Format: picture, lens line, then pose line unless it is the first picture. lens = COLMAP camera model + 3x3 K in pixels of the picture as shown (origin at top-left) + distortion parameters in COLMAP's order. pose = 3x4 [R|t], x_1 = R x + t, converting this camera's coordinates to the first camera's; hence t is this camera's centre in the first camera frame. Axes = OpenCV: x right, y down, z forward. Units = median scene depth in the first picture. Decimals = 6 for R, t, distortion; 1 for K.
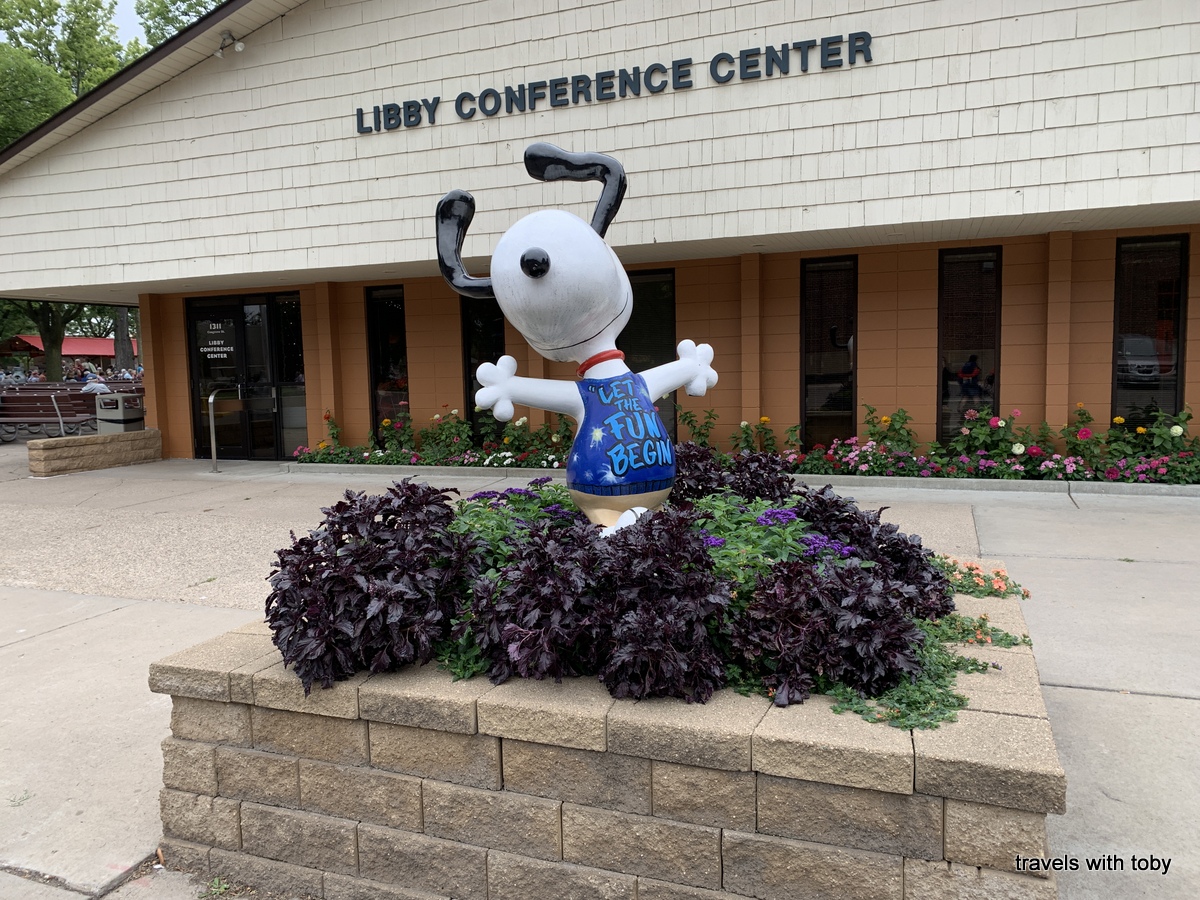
lens RADIAL K [[944.8, 0, 597.9], [0, 944.8, 454.1], [0, 0, 1]] dist [0.008192, 0.001820]
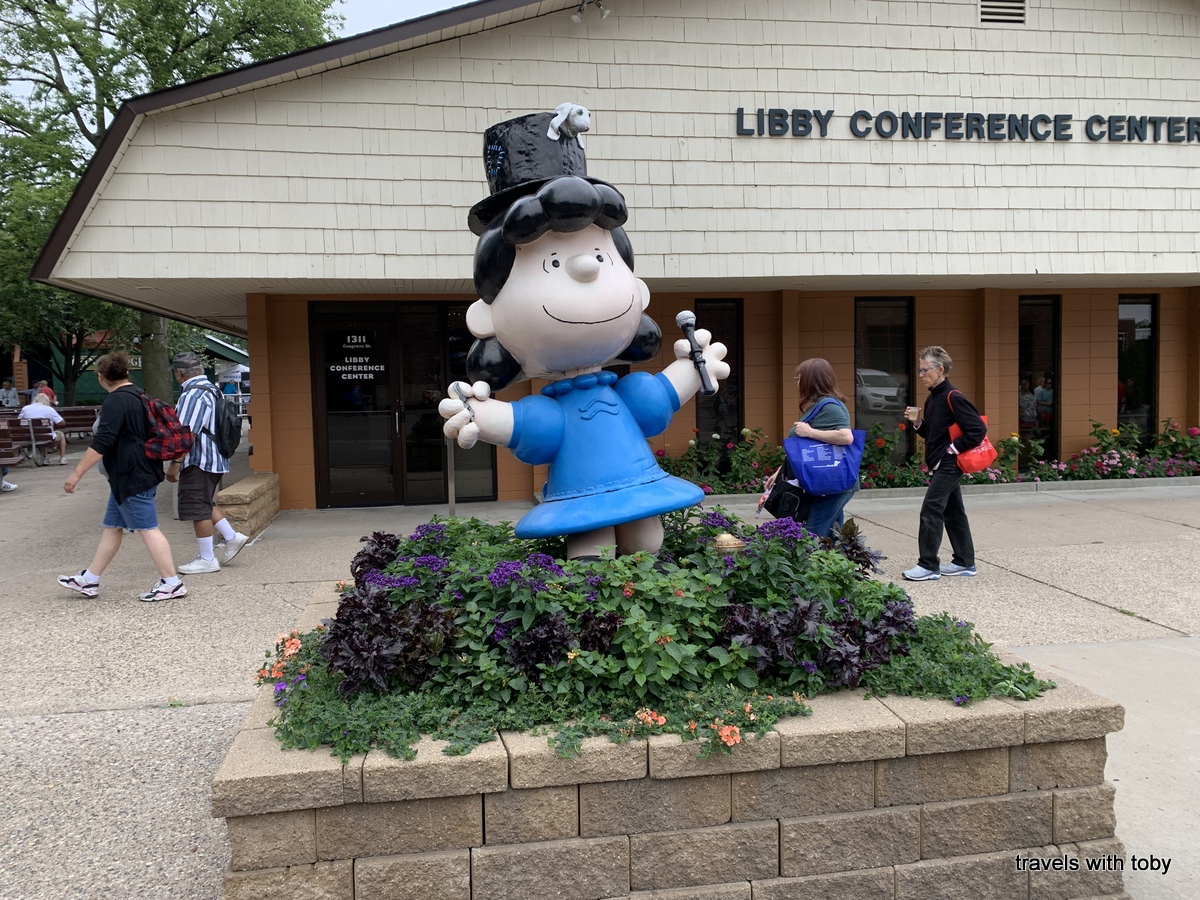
lens RADIAL K [[944.8, 0, 597.9], [0, 944.8, 454.1], [0, 0, 1]] dist [0.008192, 0.001820]
pose [[0.858071, -0.027926, 0.512771, -0.904545], [0.050042, 0.998315, -0.029373, -0.007553], [-0.511087, 0.050864, 0.858023, 0.311135]]
